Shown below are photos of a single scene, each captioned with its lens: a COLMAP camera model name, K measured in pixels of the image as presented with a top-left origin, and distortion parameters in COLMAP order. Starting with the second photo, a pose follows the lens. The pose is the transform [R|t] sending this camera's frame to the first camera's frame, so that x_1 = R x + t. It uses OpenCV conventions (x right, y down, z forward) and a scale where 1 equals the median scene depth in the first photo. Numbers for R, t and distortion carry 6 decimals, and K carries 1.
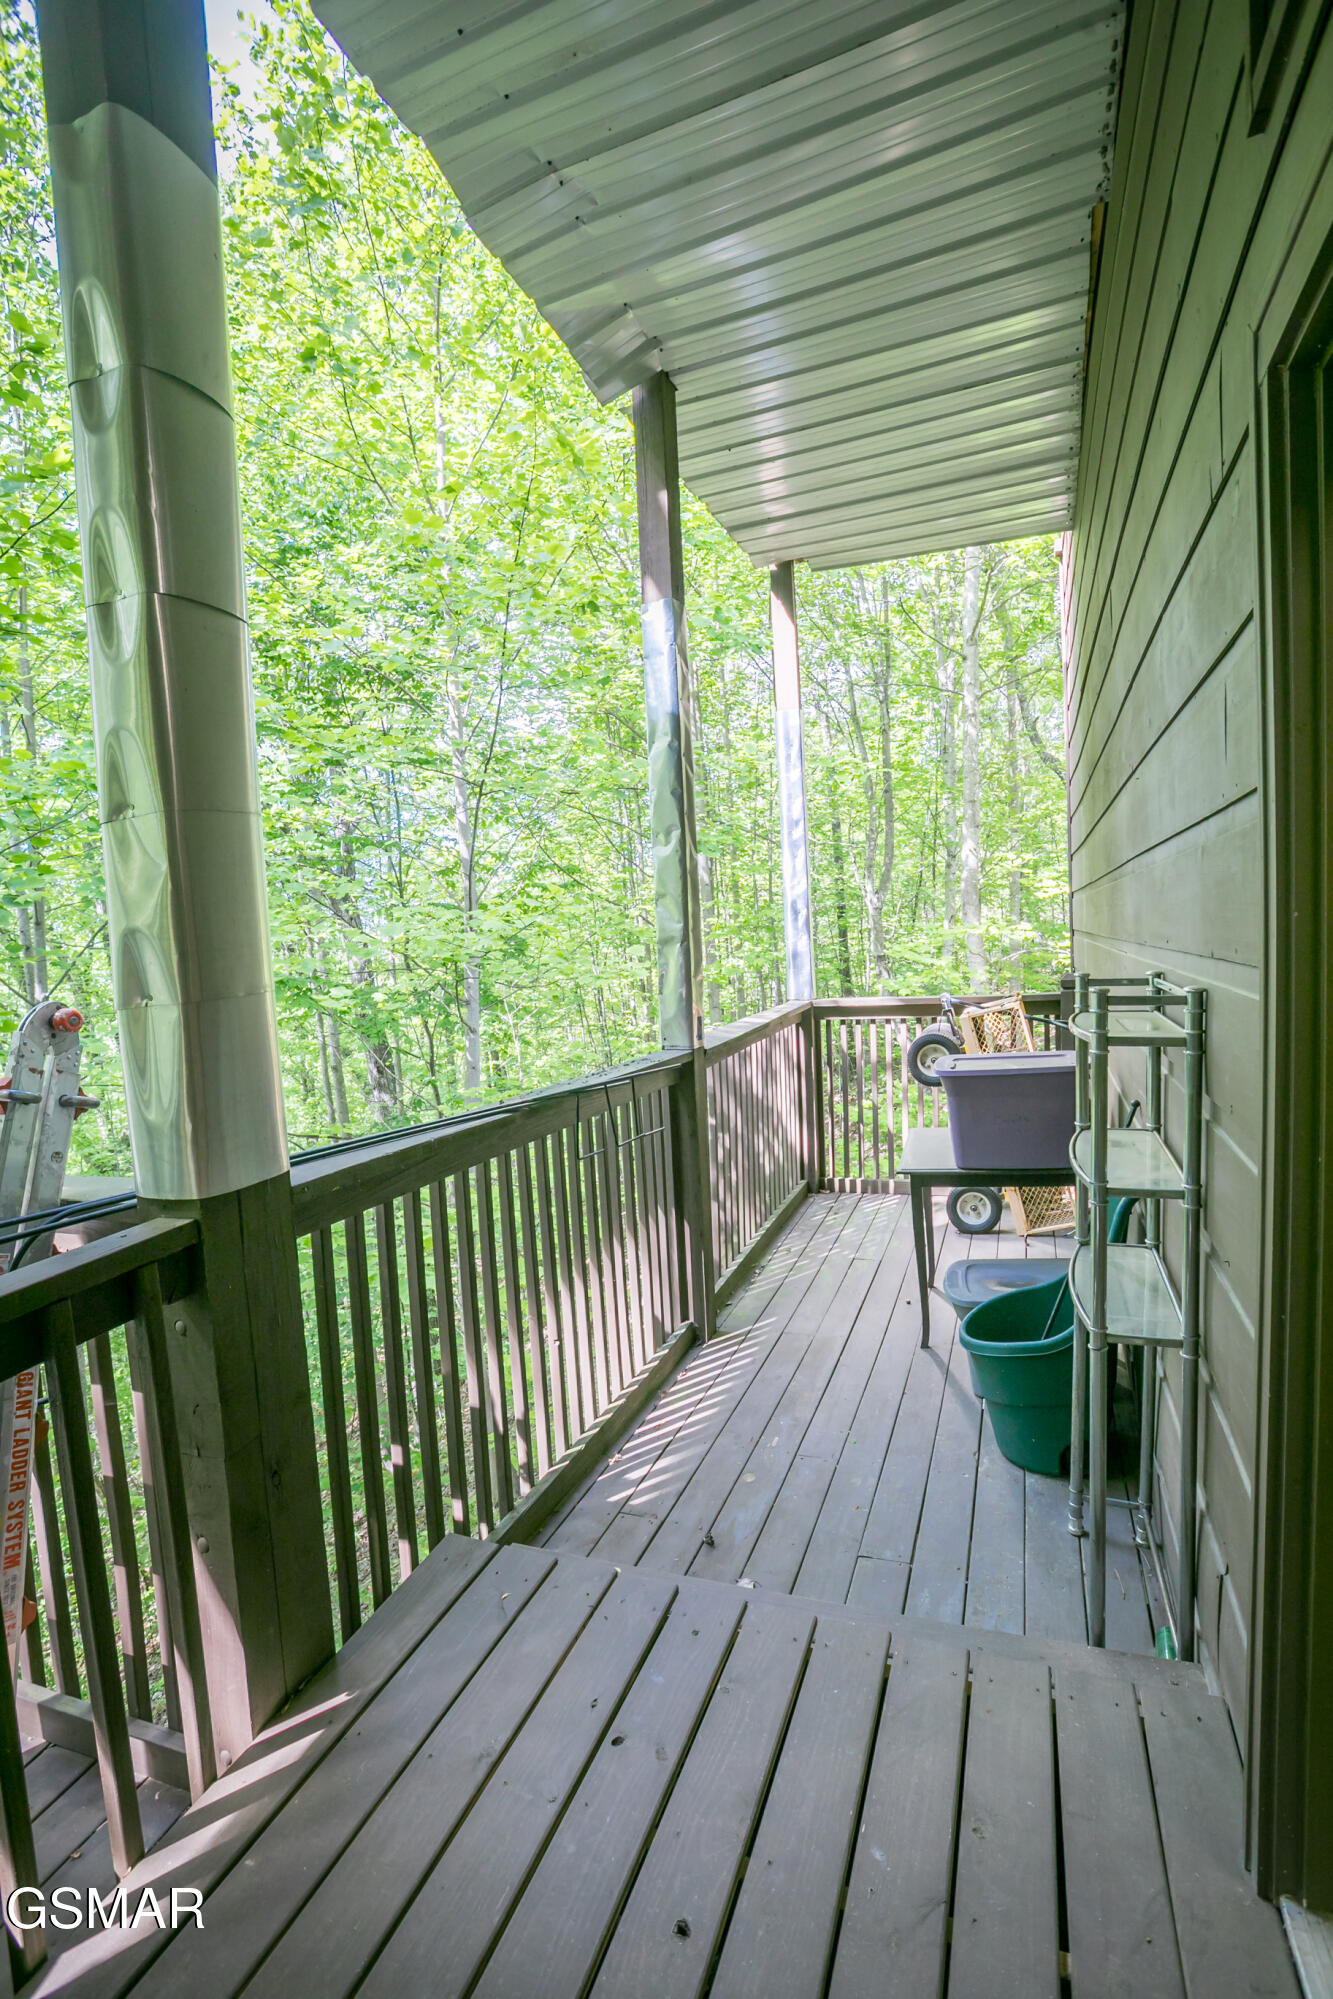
lens RADIAL K [[941.4, 0, 678.6], [0, 941.4, 1010.1], [0, 0, 1]] dist [-0.000854, 0.002073]
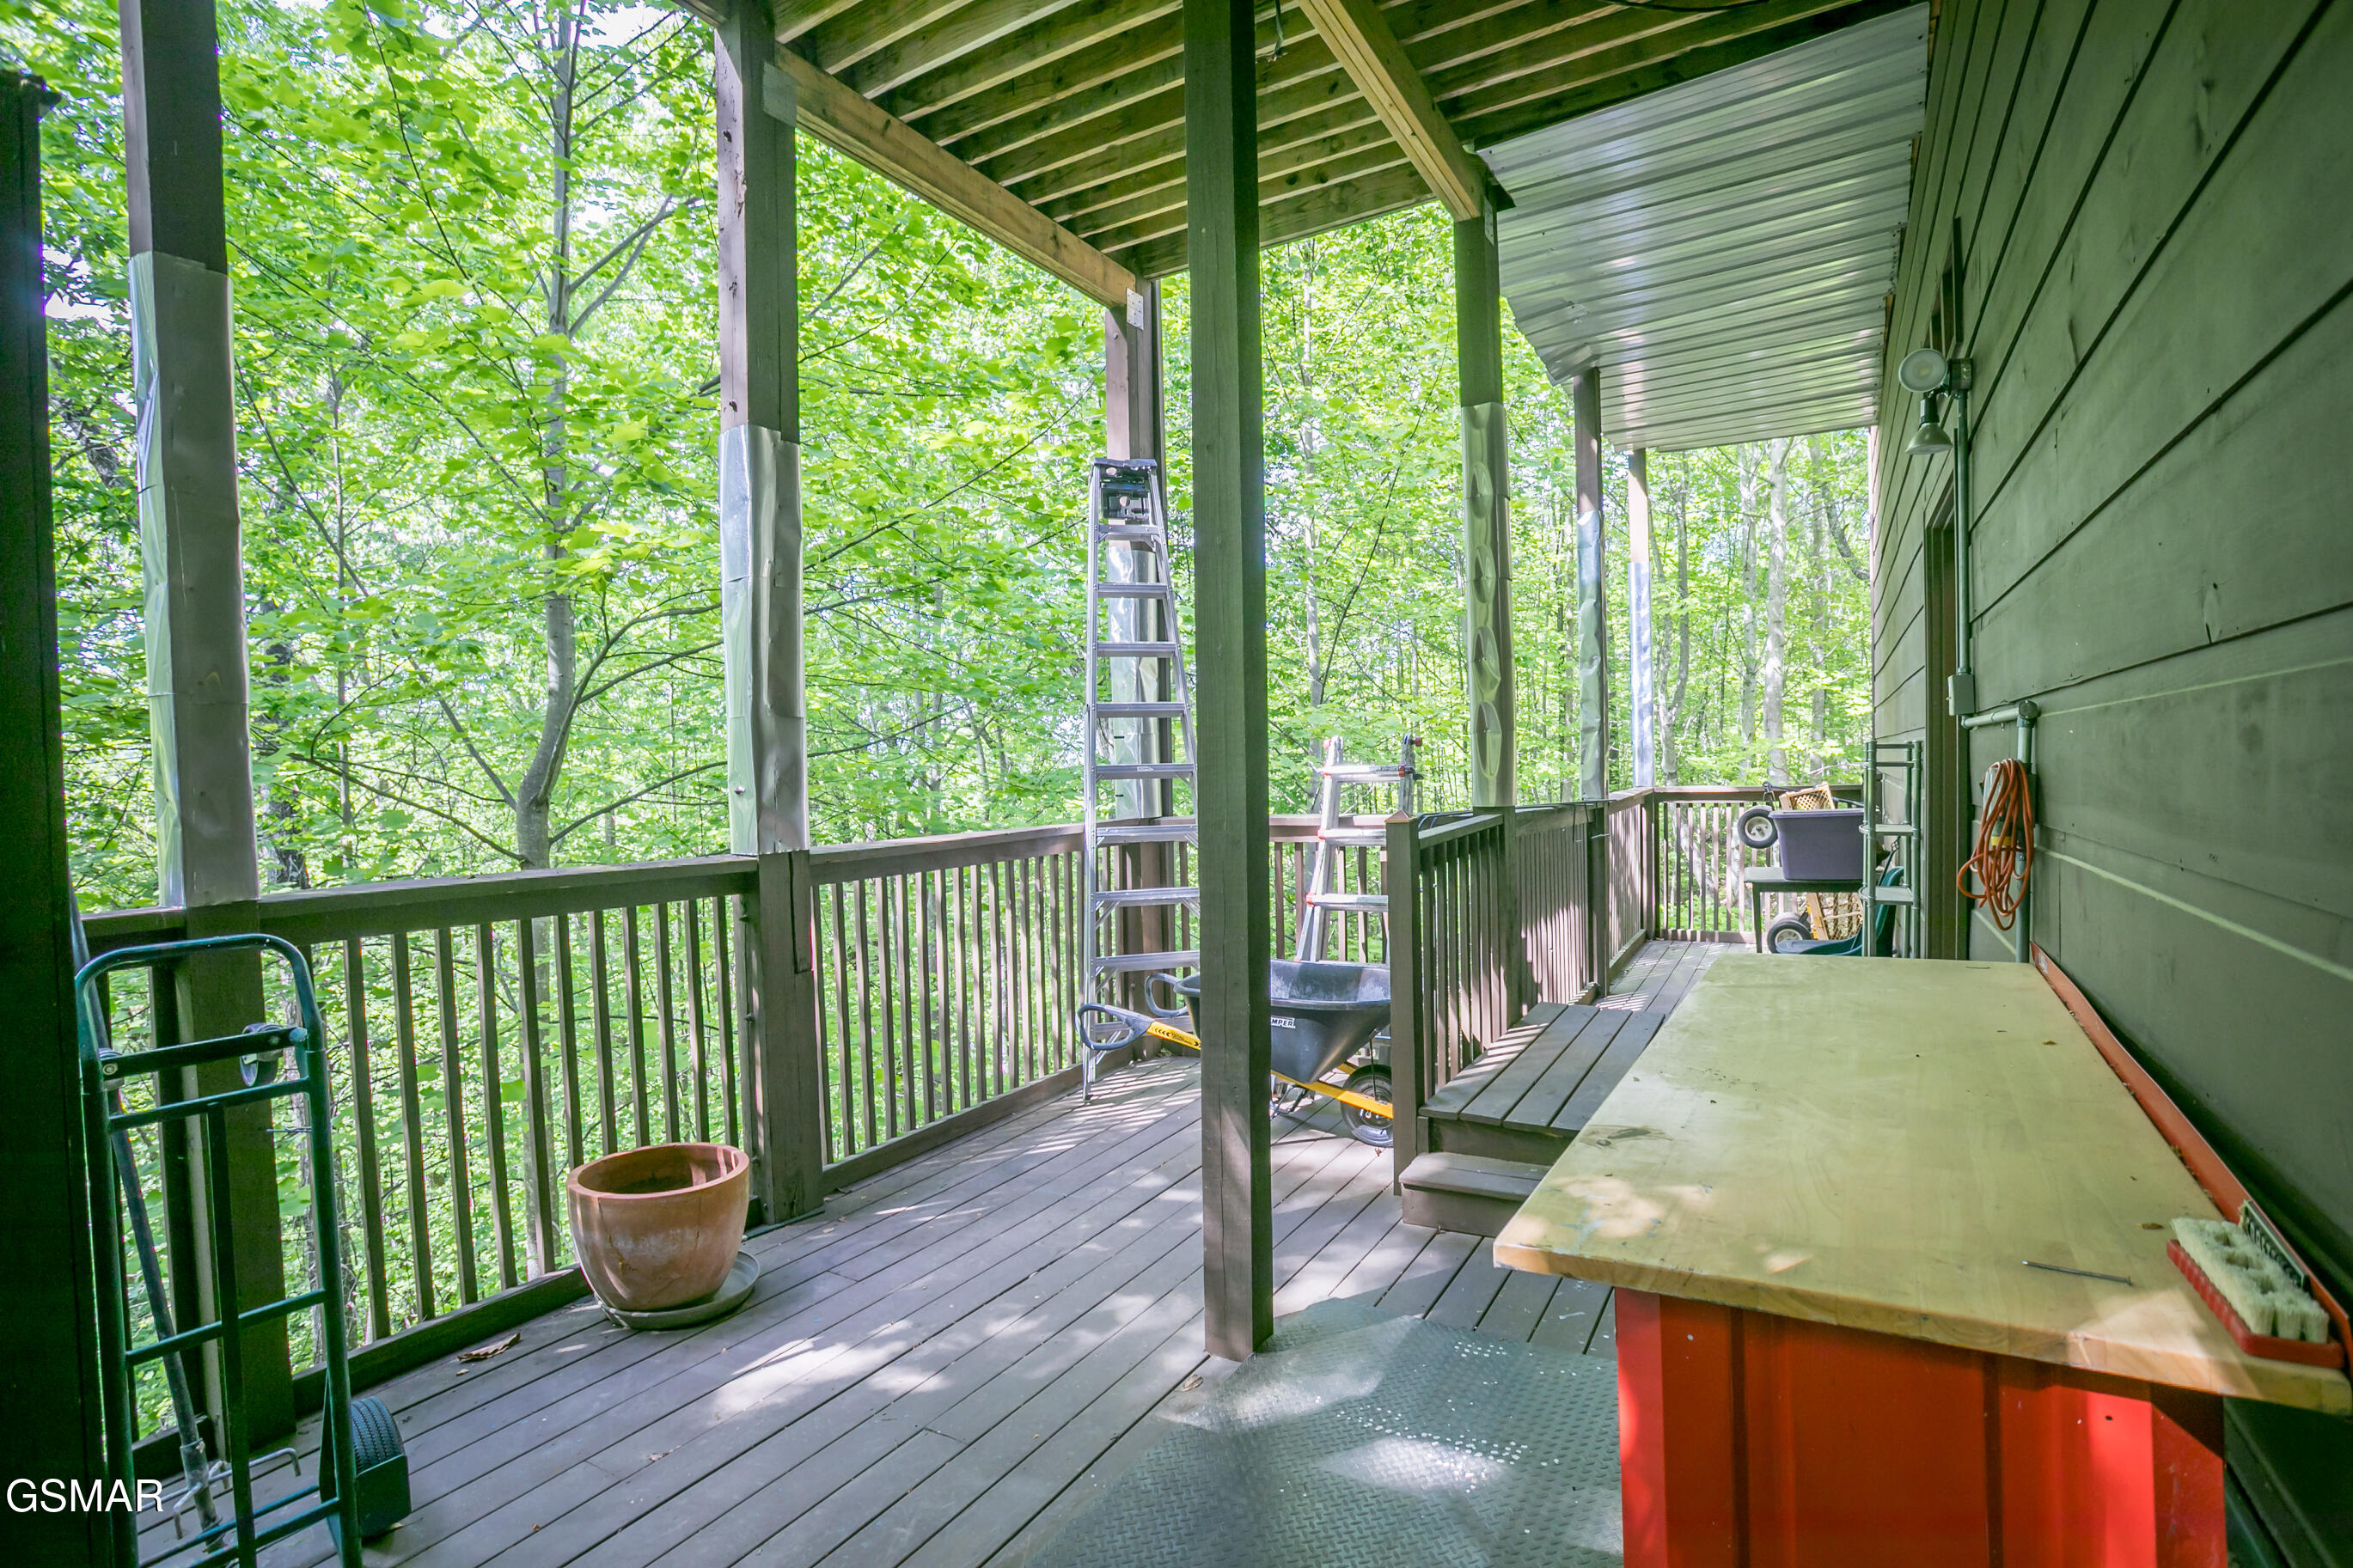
lens RADIAL K [[1108.0, 0, 1227.6], [0, 1108.0, 773.4], [0, 0, 1]] dist [-0.000854, 0.002073]
pose [[0.988981, 0.040267, -0.142461, -0.215903], [-0.048339, 0.997388, -0.053662, 0.079606], [0.139928, 0.059957, 0.988345, -0.563110]]
